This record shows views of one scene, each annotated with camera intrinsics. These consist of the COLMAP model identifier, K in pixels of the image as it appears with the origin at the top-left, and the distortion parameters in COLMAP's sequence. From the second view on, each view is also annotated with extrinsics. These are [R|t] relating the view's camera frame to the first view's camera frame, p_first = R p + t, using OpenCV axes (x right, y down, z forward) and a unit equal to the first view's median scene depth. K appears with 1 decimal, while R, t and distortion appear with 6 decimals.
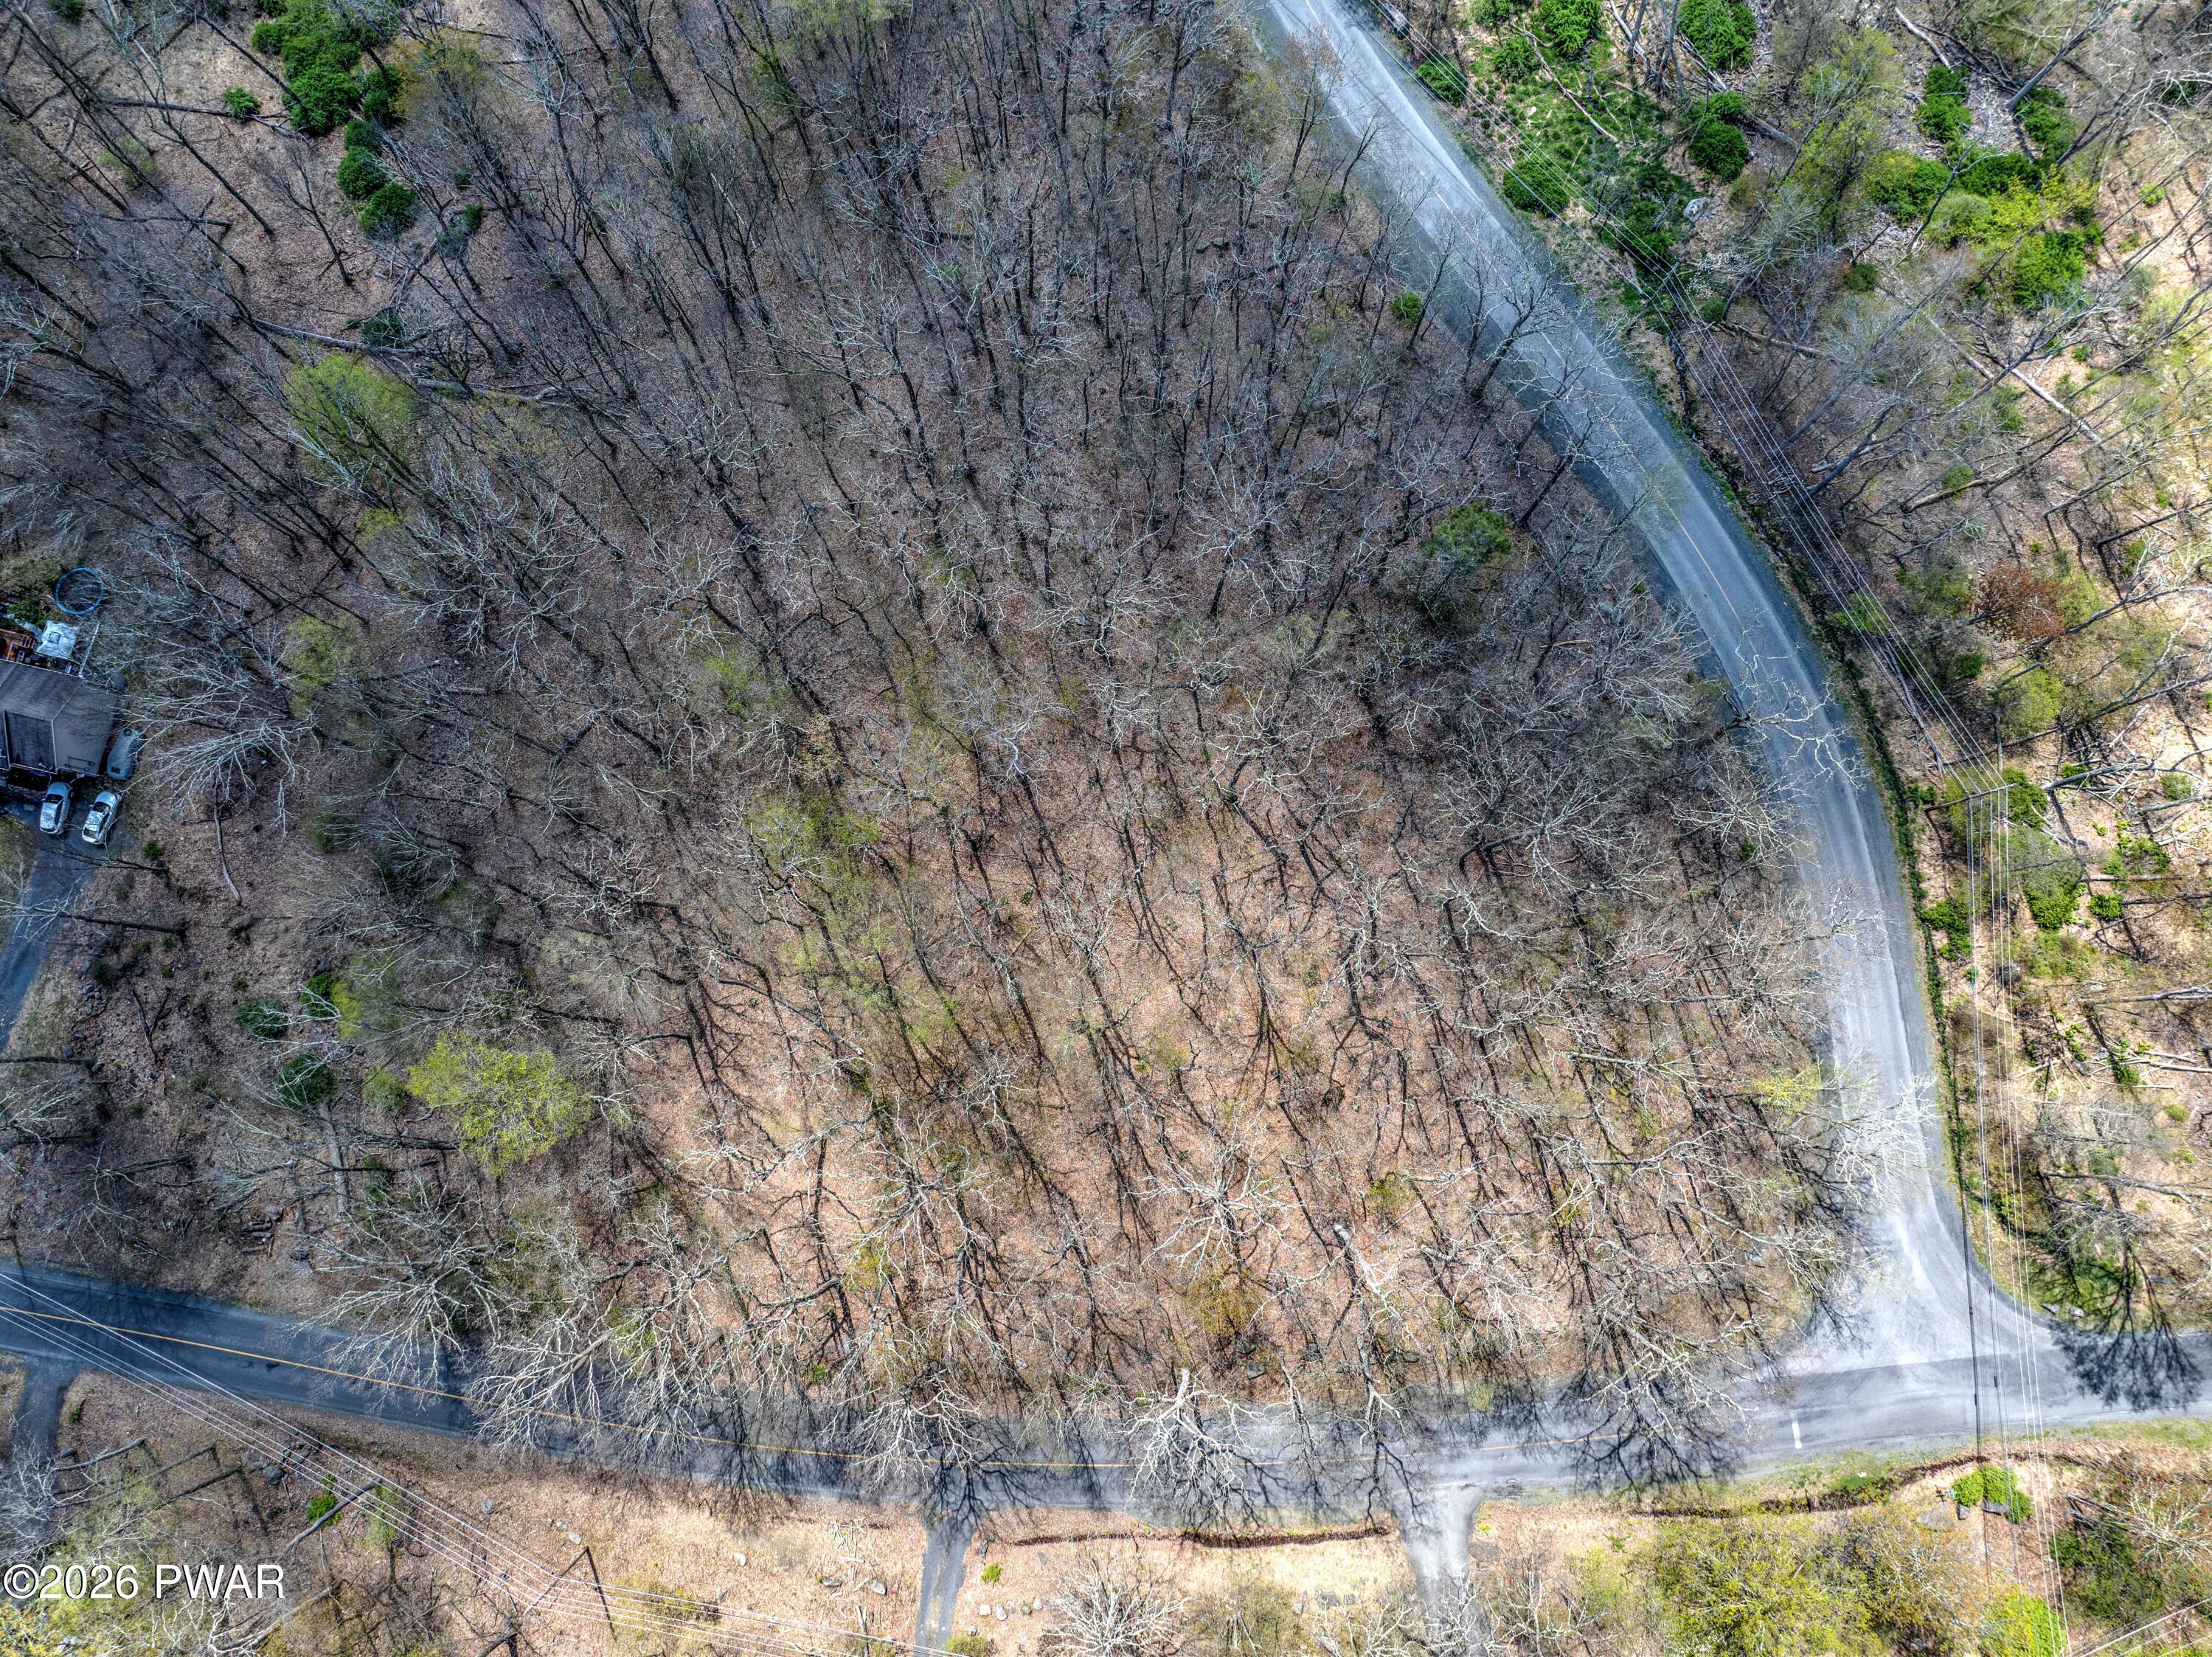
lens RADIAL K [[1546.6, 0, 1117.7], [0, 1546.6, 825.2], [0, 0, 1]] dist [-0.057459, 0.022807]
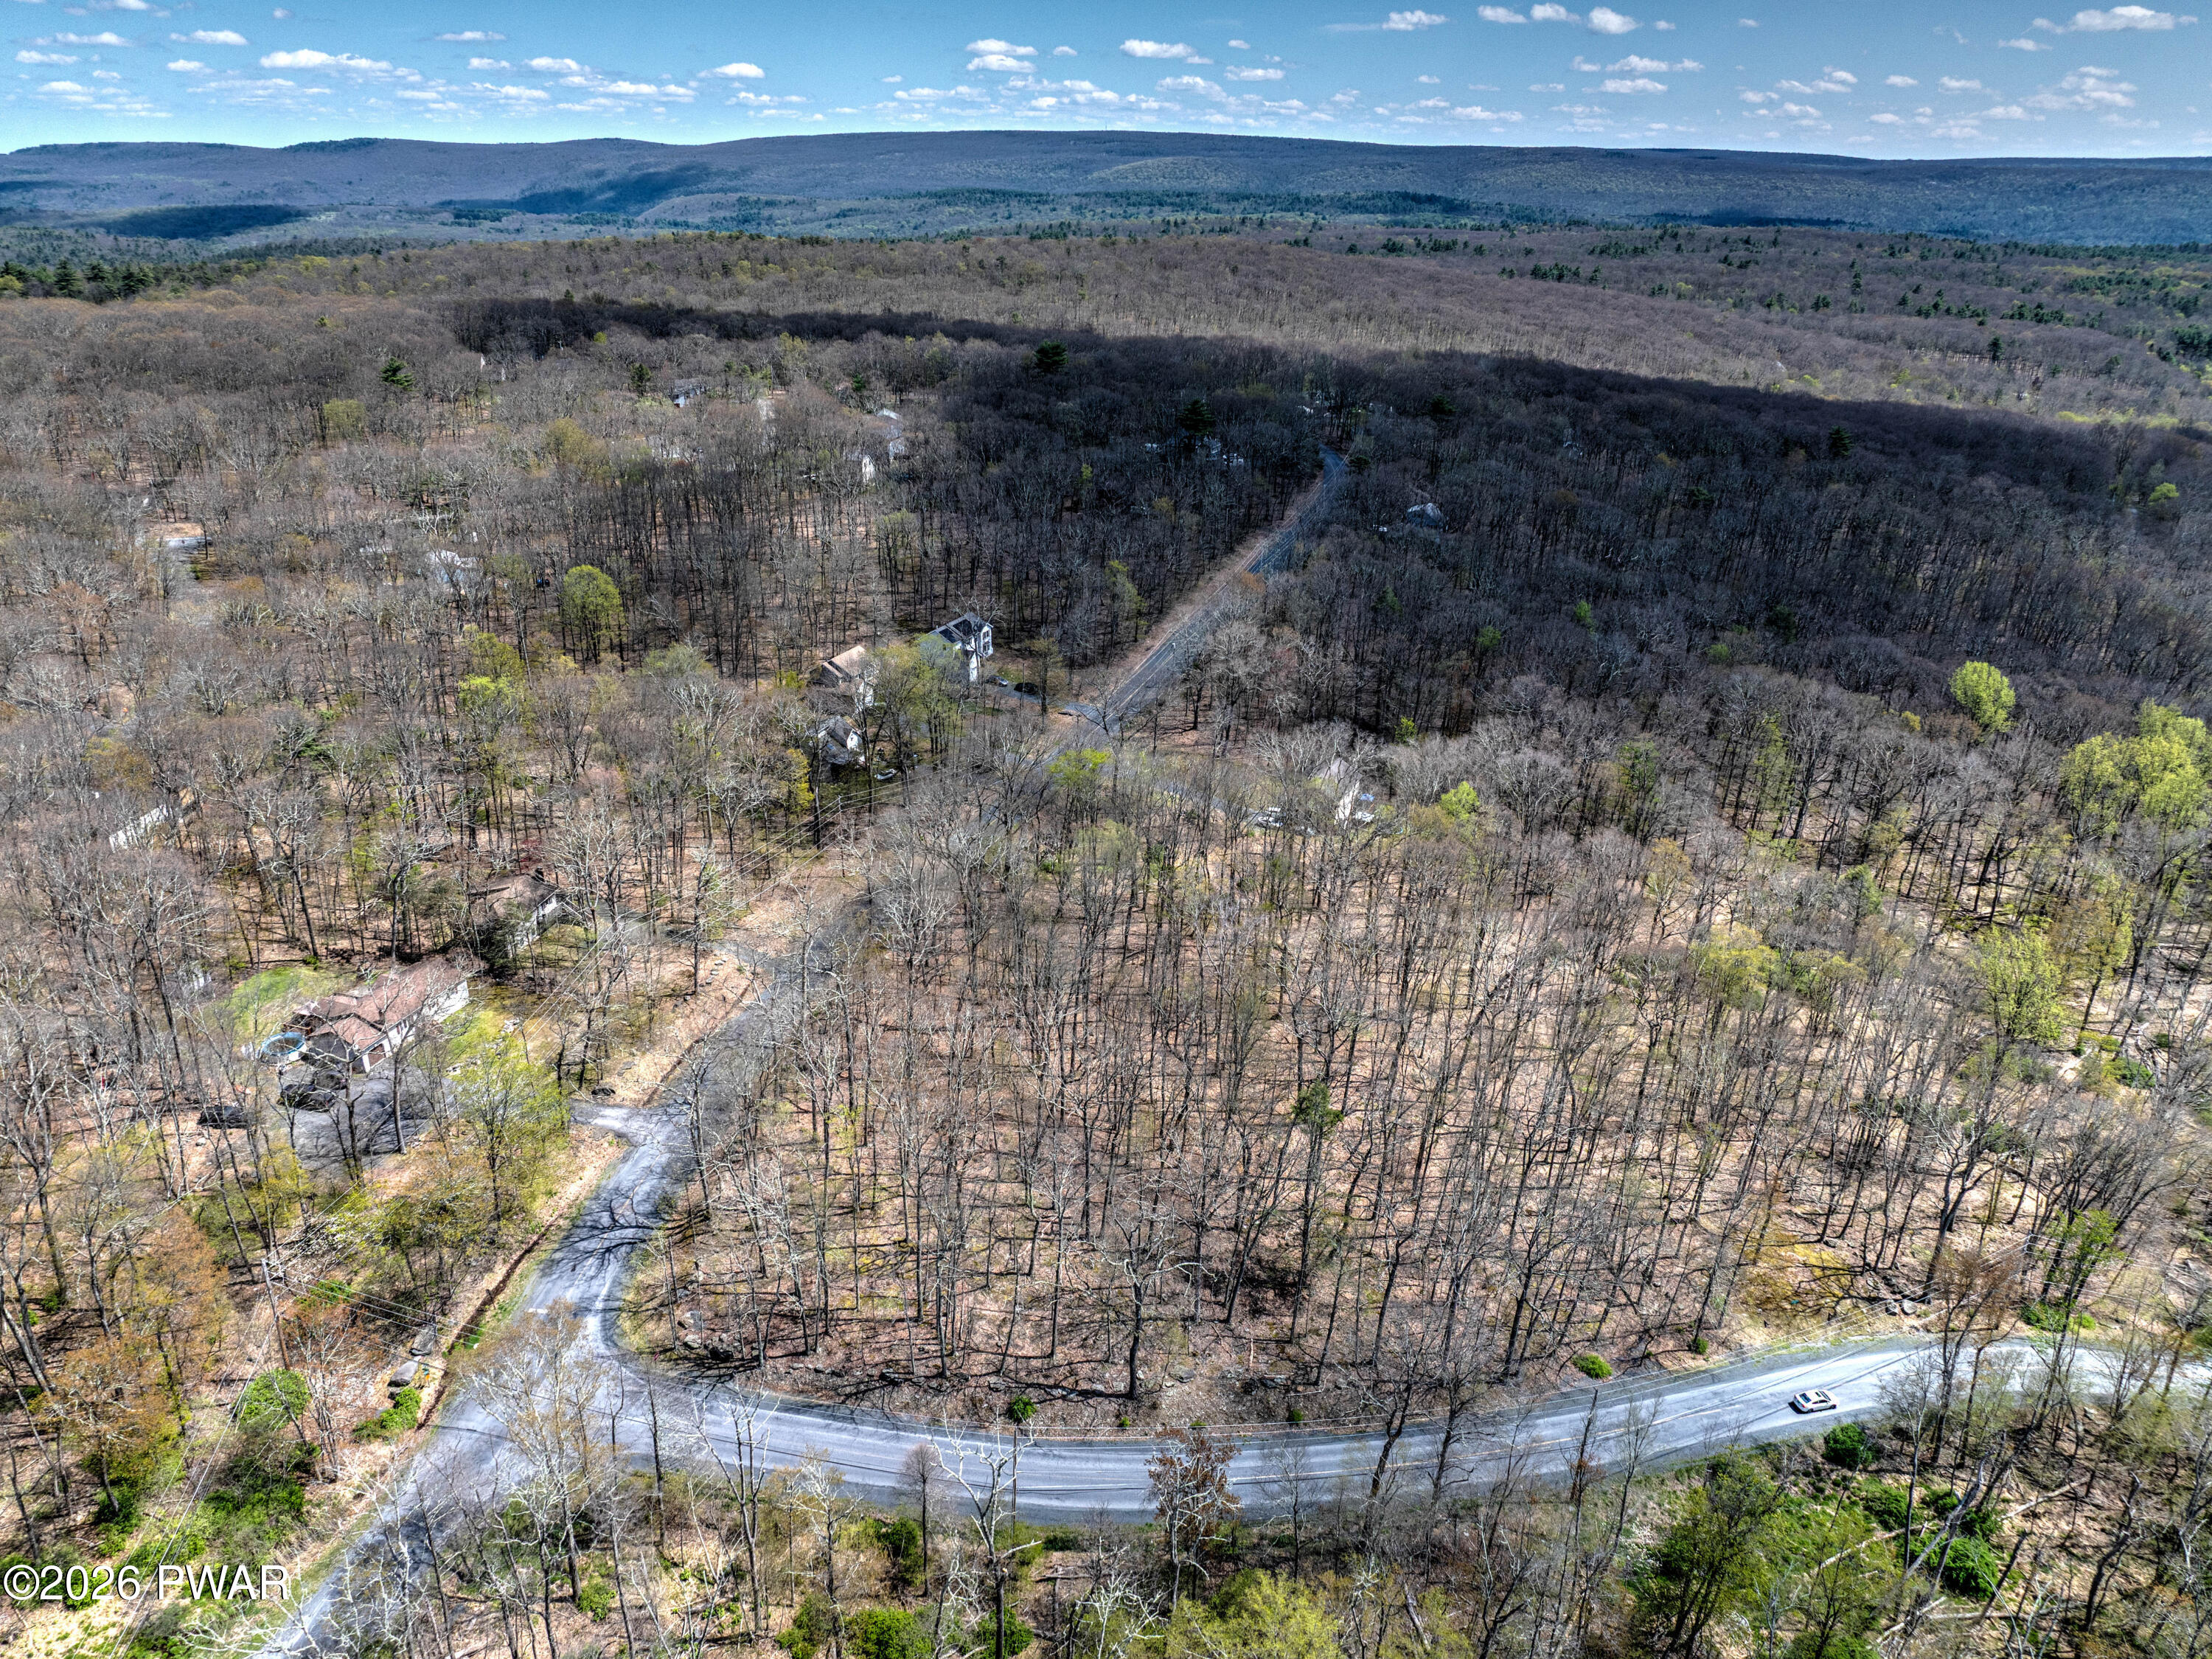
lens RADIAL K [[1546.4, 0, 1117.7], [0, 1546.4, 826.2], [0, 0, 1]] dist [-0.057459, 0.022807]
pose [[-0.219797, 0.387628, -0.895228, 1.246386], [-0.970710, 0.004355, 0.240215, -0.316462], [0.097013, 0.921806, 0.375317, 0.248832]]
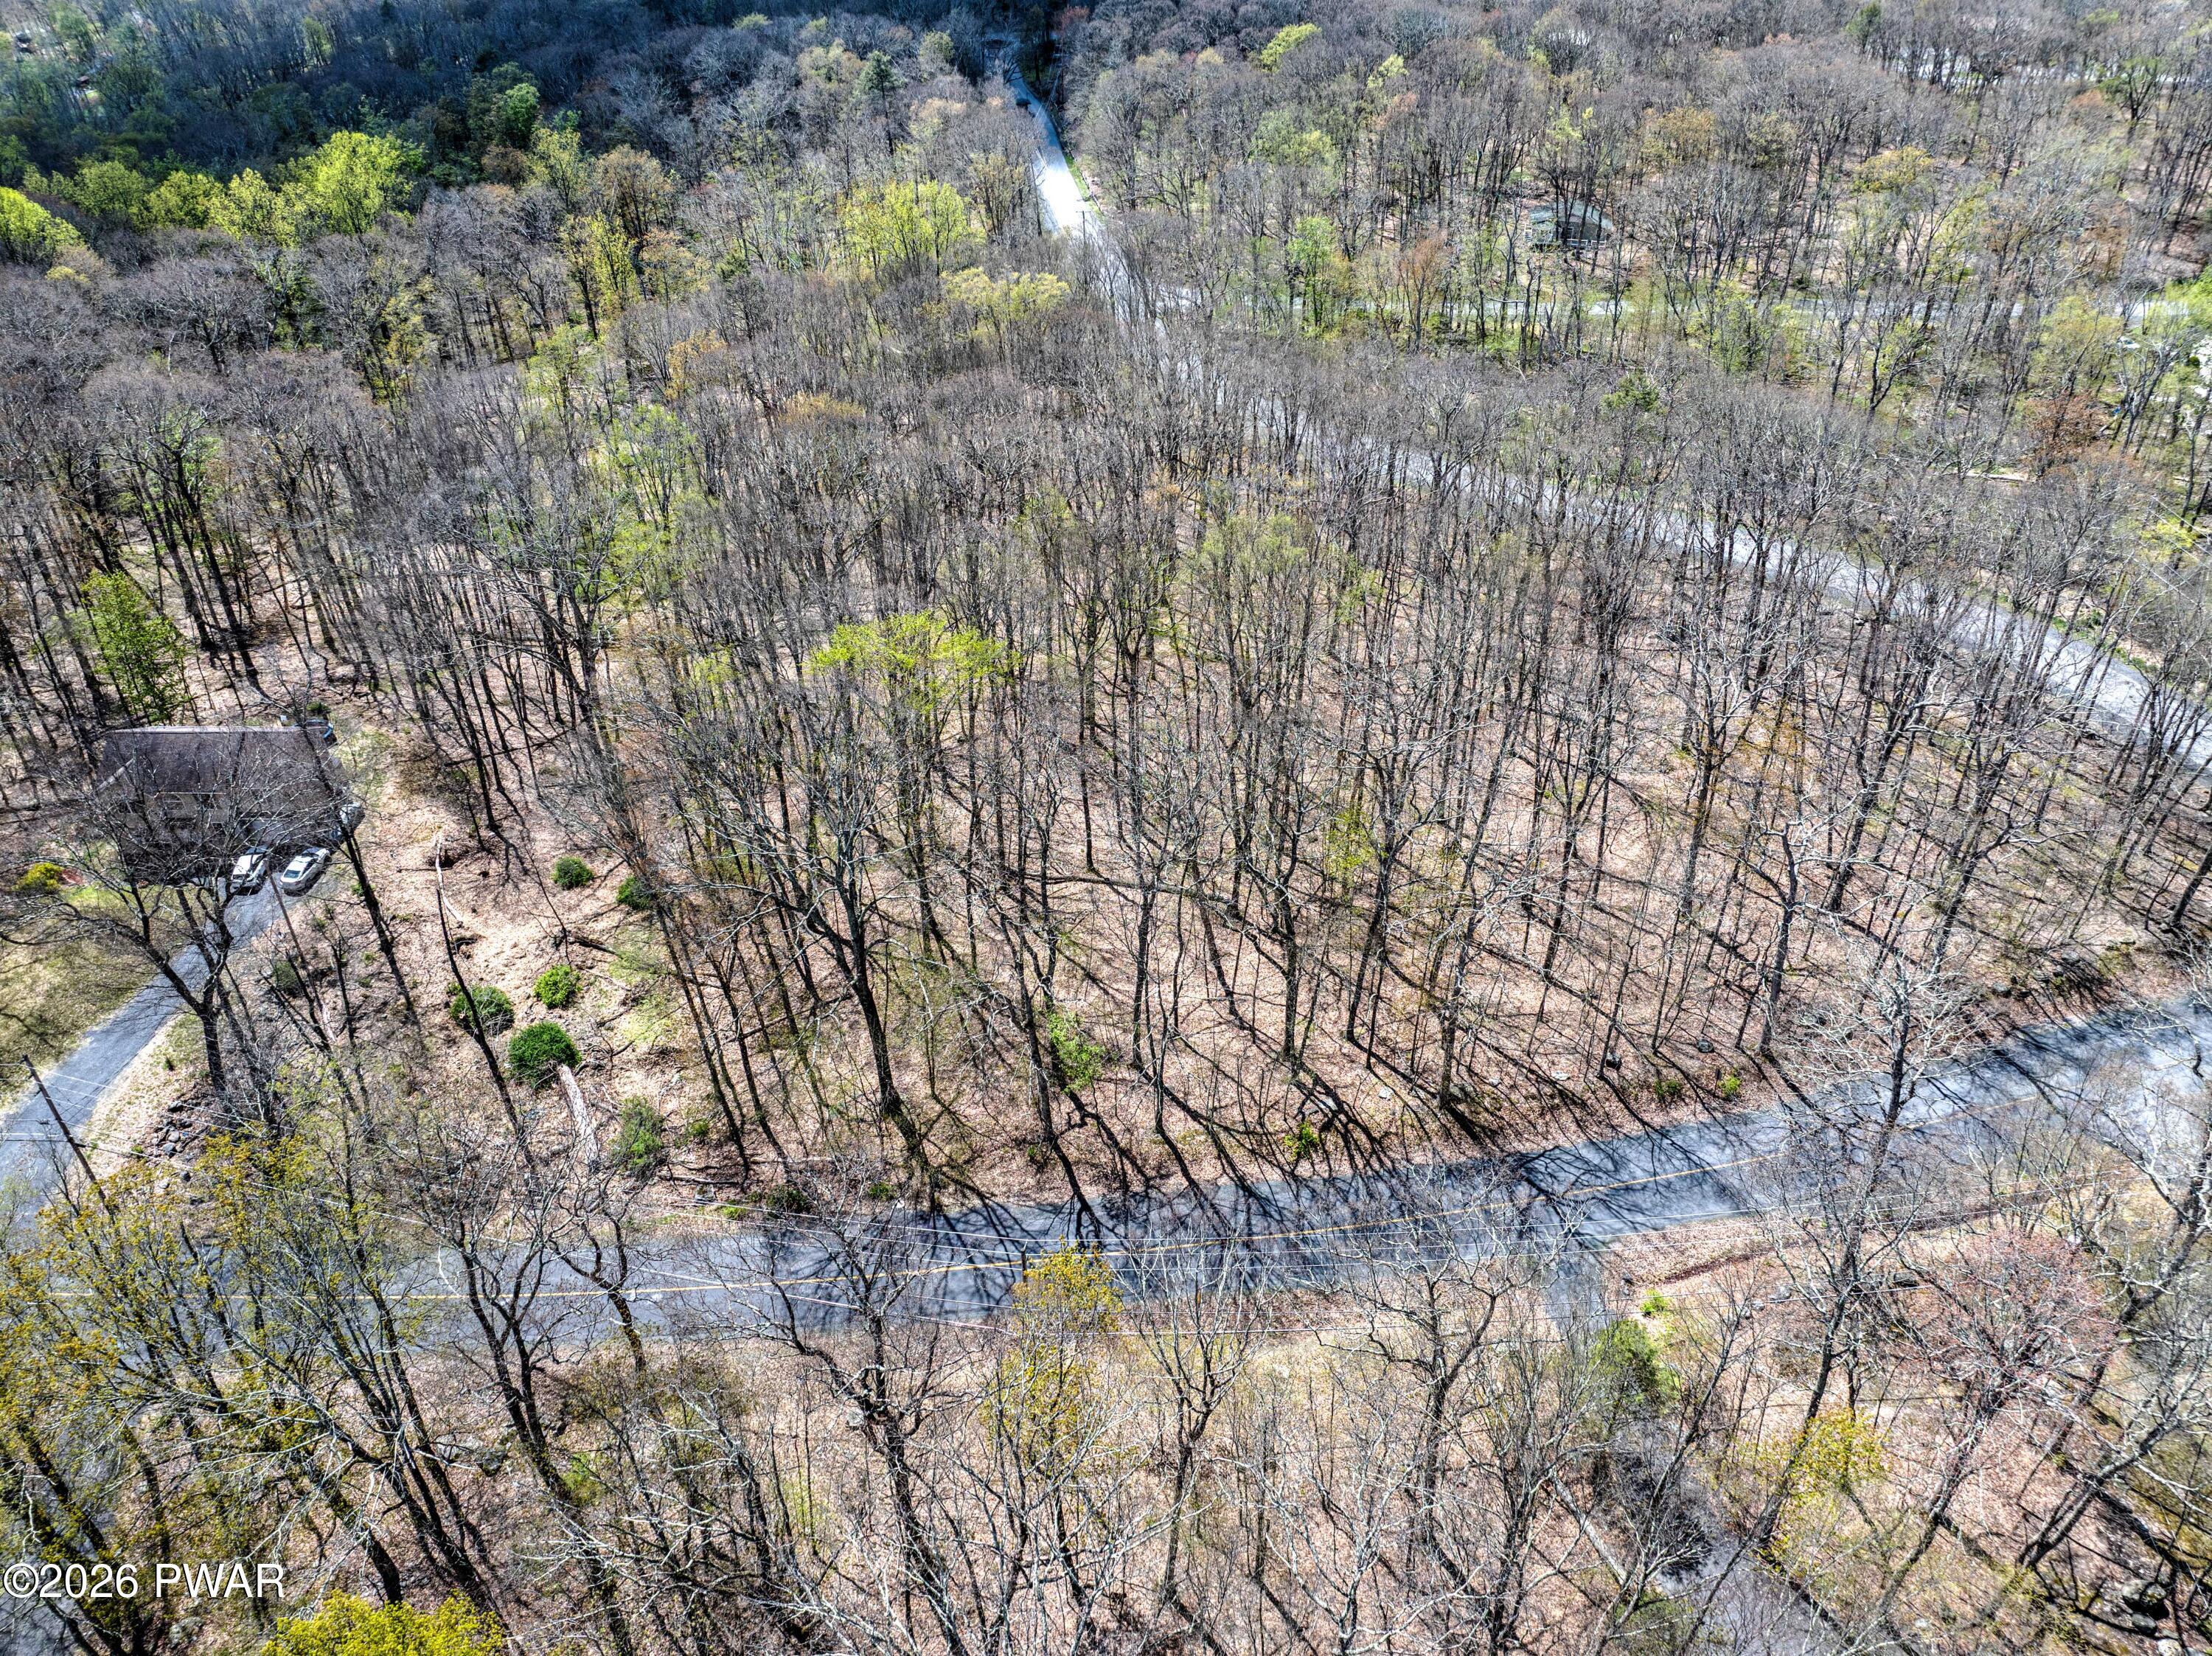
lens RADIAL K [[1546.4, 0, 1117.7], [0, 1546.4, 824.7], [0, 0, 1]] dist [-0.057459, 0.022807]
pose [[0.977565, -0.130740, 0.165146, -0.376299], [0.209535, 0.683568, -0.699164, 0.732375], [-0.021480, 0.718082, 0.695627, 0.381297]]
